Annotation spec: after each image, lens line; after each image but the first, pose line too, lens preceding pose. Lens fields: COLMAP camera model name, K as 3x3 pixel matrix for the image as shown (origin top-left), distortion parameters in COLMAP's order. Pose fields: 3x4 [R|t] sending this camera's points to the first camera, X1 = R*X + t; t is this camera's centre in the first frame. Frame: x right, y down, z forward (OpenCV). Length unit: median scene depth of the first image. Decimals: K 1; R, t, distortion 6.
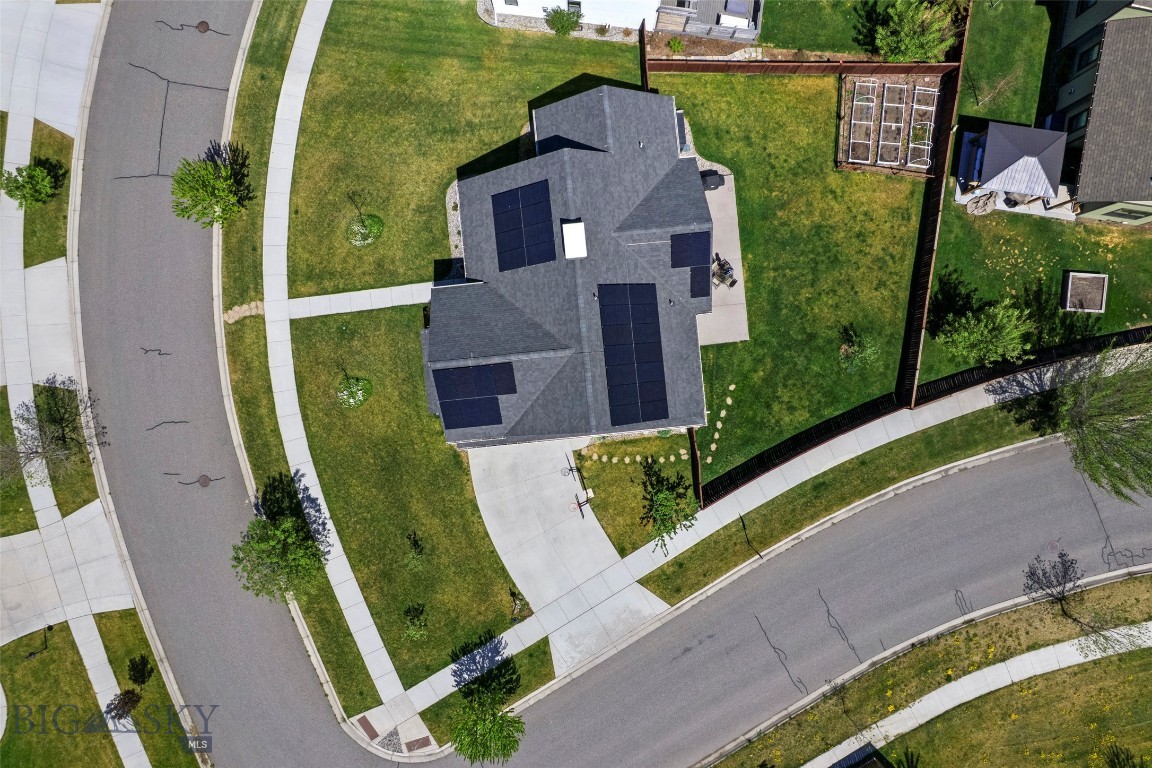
lens RADIAL K [[737.6, 0, 577.5], [0, 737.6, 389.3], [0, 0, 1]] dist [-0.076142, 0.066808]
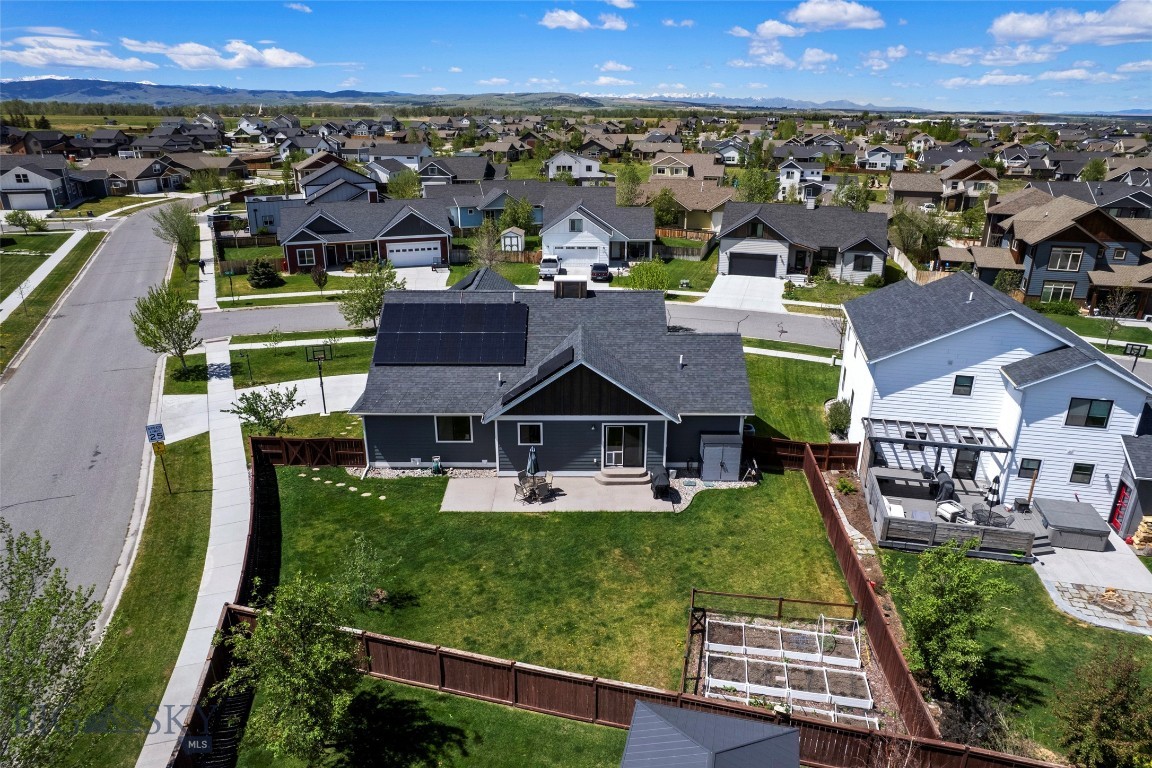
lens RADIAL K [[737.6, 0, 578.2], [0, 737.6, 377.8], [0, 0, 1]] dist [-0.076142, 0.066808]
pose [[-0.097976, 0.349145, -0.931933, 0.830225], [-0.995101, -0.046823, 0.087075, -0.254740], [-0.013234, 0.935898, 0.352022, 0.625003]]
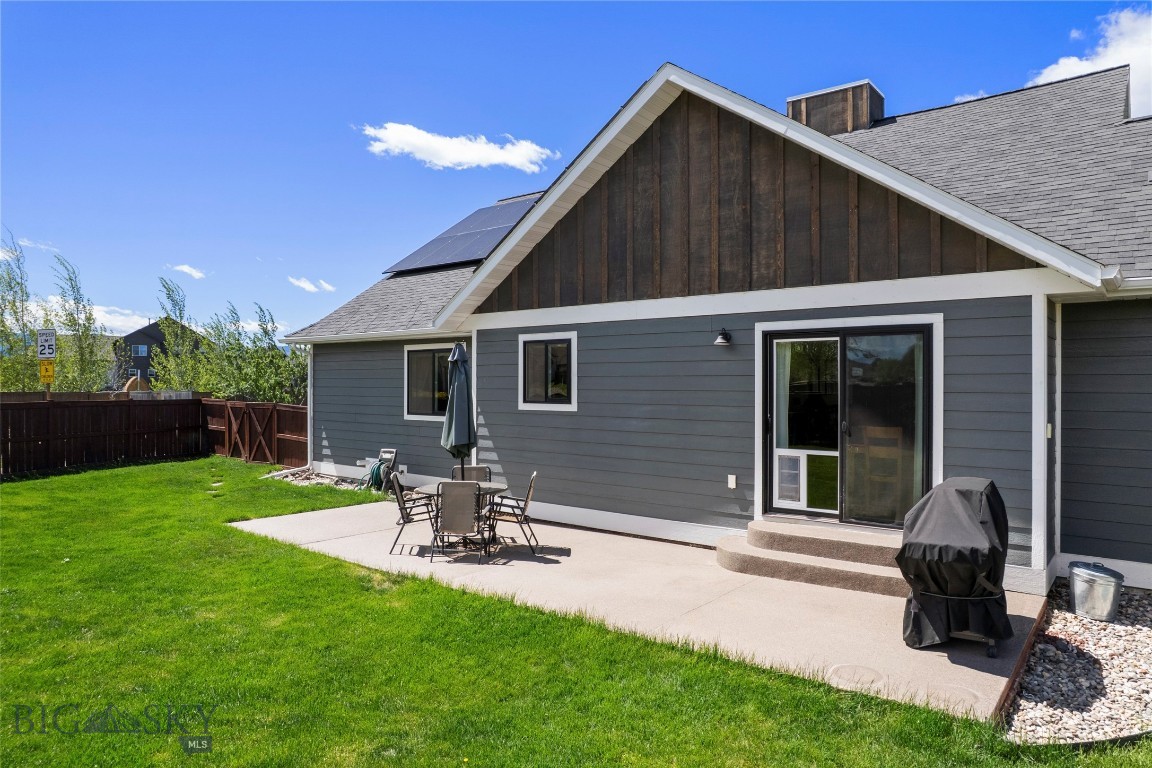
lens RADIAL K [[737.6, 0, 576.0], [0, 737.6, 382.9], [0, 0, 1]] dist [-0.076142, 0.066808]
pose [[-0.703465, 0.007165, -0.710694, 0.318714], [-0.710710, -0.014631, 0.703333, -0.318516], [-0.005359, 0.999867, 0.015385, 0.943456]]
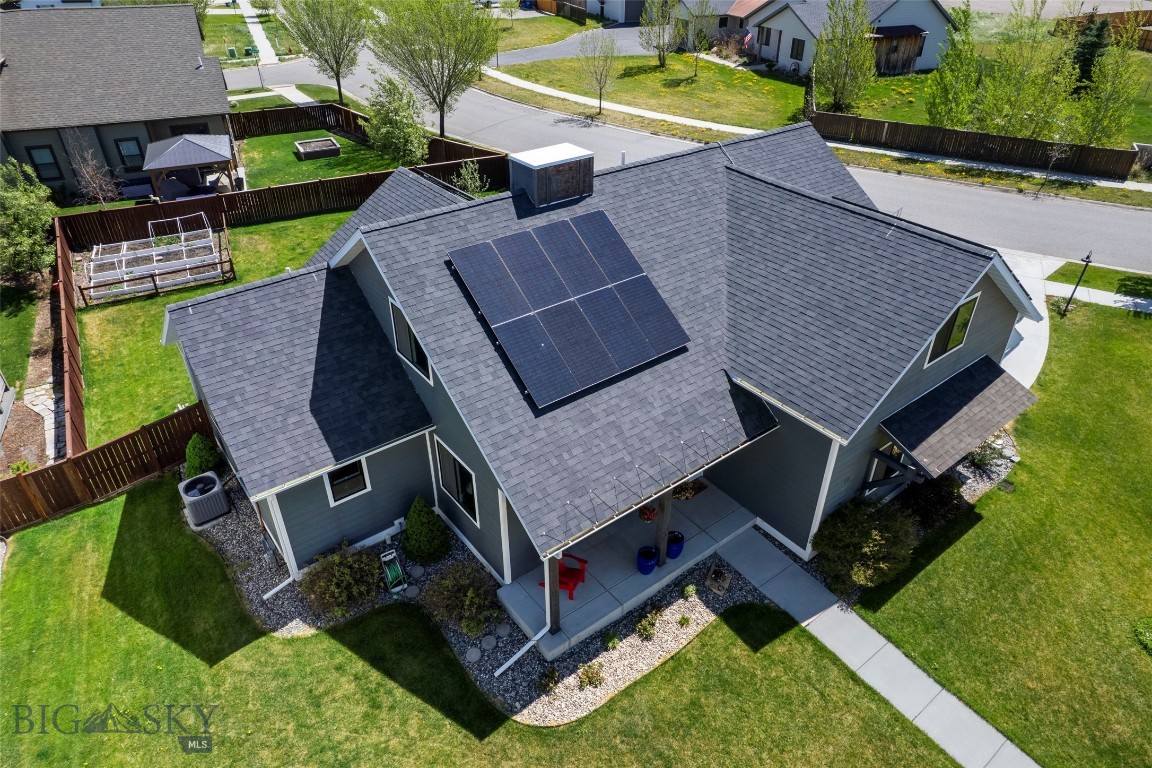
lens RADIAL K [[737.6, 0, 577.8], [0, 737.6, 382.9], [0, 0, 1]] dist [-0.076142, 0.066808]
pose [[-0.530437, -0.462951, 0.710149, -0.333605], [0.847649, -0.300812, 0.437040, -0.355826], [0.011293, 0.833780, 0.551982, 0.706660]]
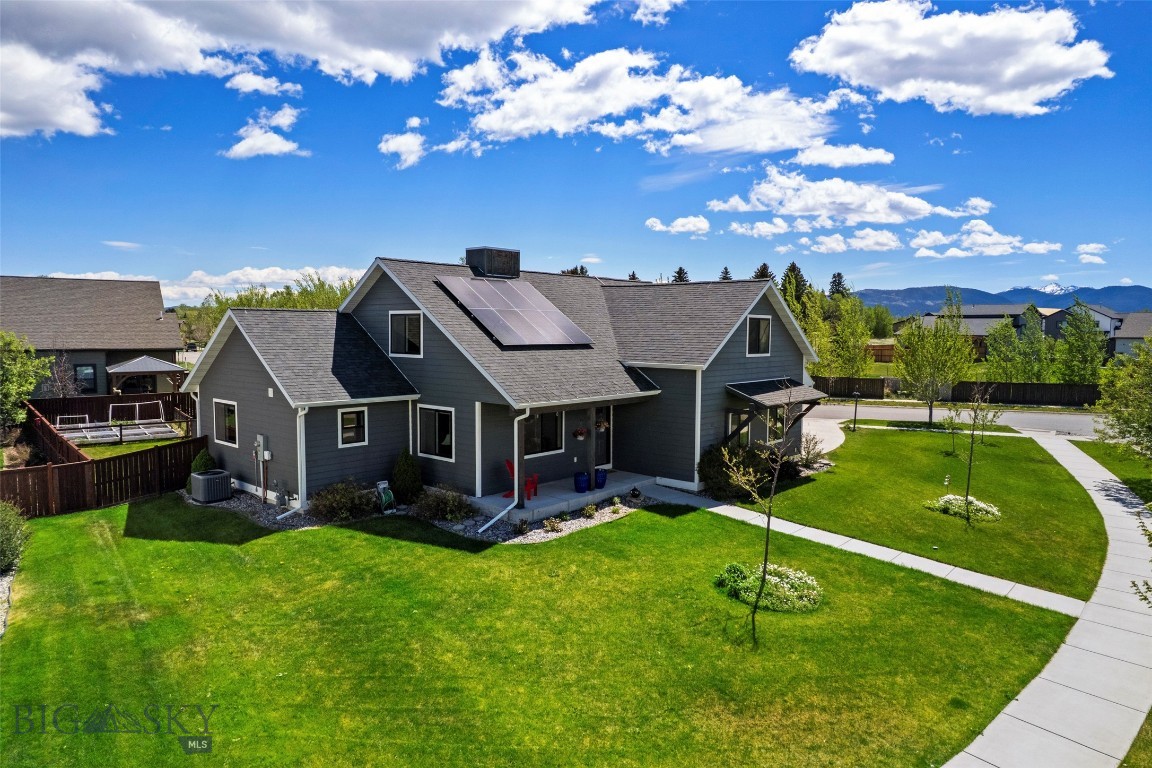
lens RADIAL K [[737.6, 0, 580.8], [0, 737.6, 380.4], [0, 0, 1]] dist [-0.076142, 0.066808]
pose [[-0.686954, -0.046513, 0.725211, -0.484799], [0.726660, -0.054545, 0.684828, -0.525229], [0.007703, 0.997427, 0.071269, 0.879943]]
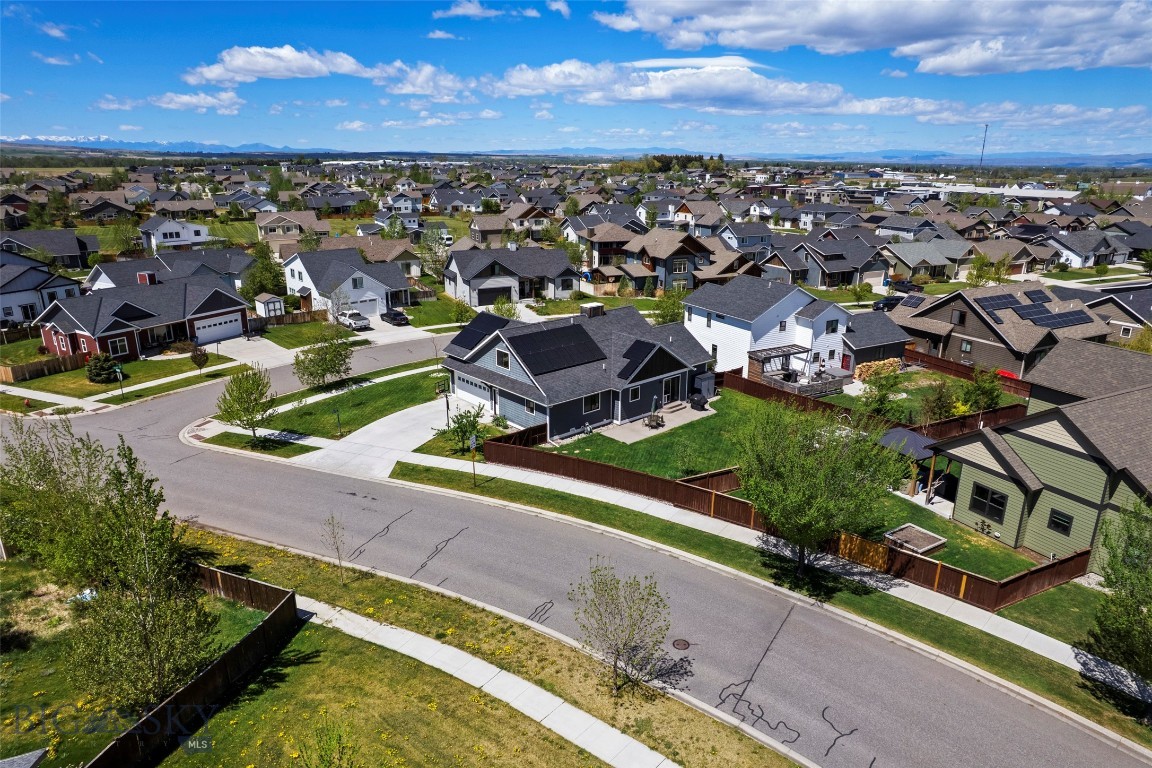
lens RADIAL K [[737.6, 0, 574.0], [0, 737.6, 378.6], [0, 0, 1]] dist [-0.076142, 0.066808]
pose [[0.582289, 0.246319, -0.774769, 1.072265], [-0.812833, 0.158167, -0.560611, 0.650174], [-0.015547, 0.956196, 0.292315, 0.548504]]
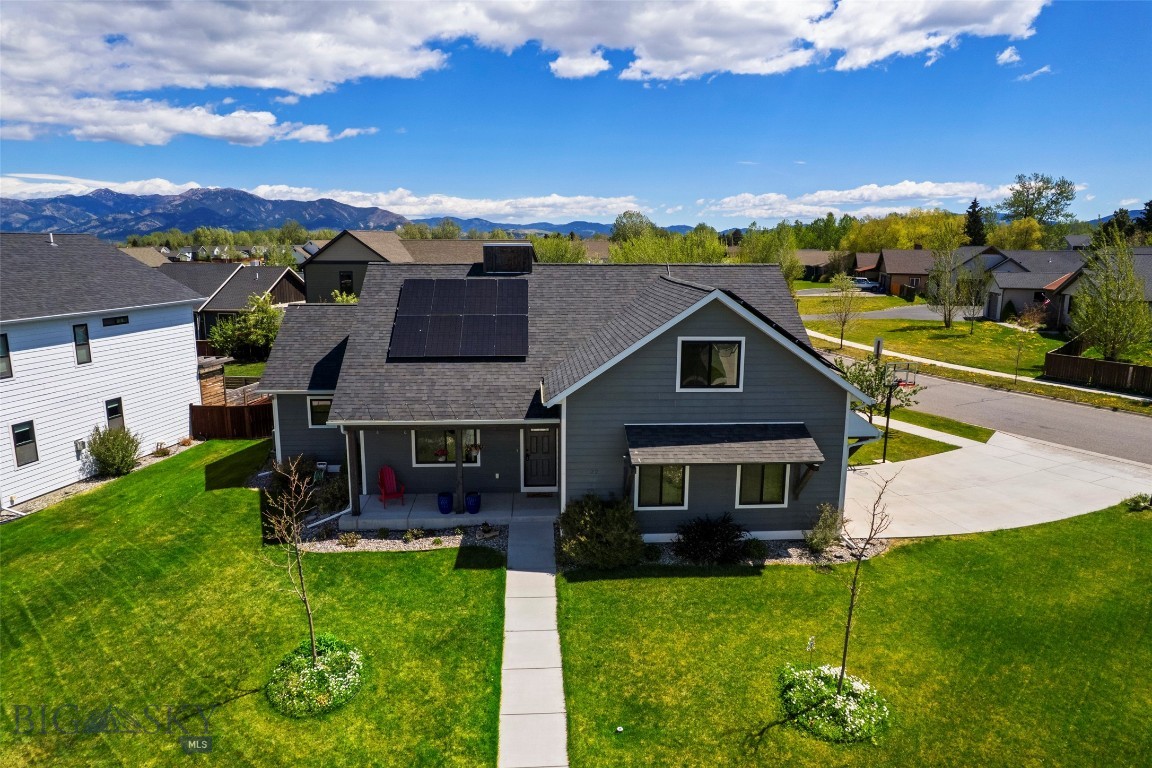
lens RADIAL K [[737.6, 0, 576.8], [0, 737.6, 385.1], [0, 0, 1]] dist [-0.076142, 0.066808]
pose [[0.039403, -0.182614, 0.982395, -0.585240], [0.999184, -0.001578, -0.040369, -0.089513], [0.008922, 0.983184, 0.182402, 0.820793]]
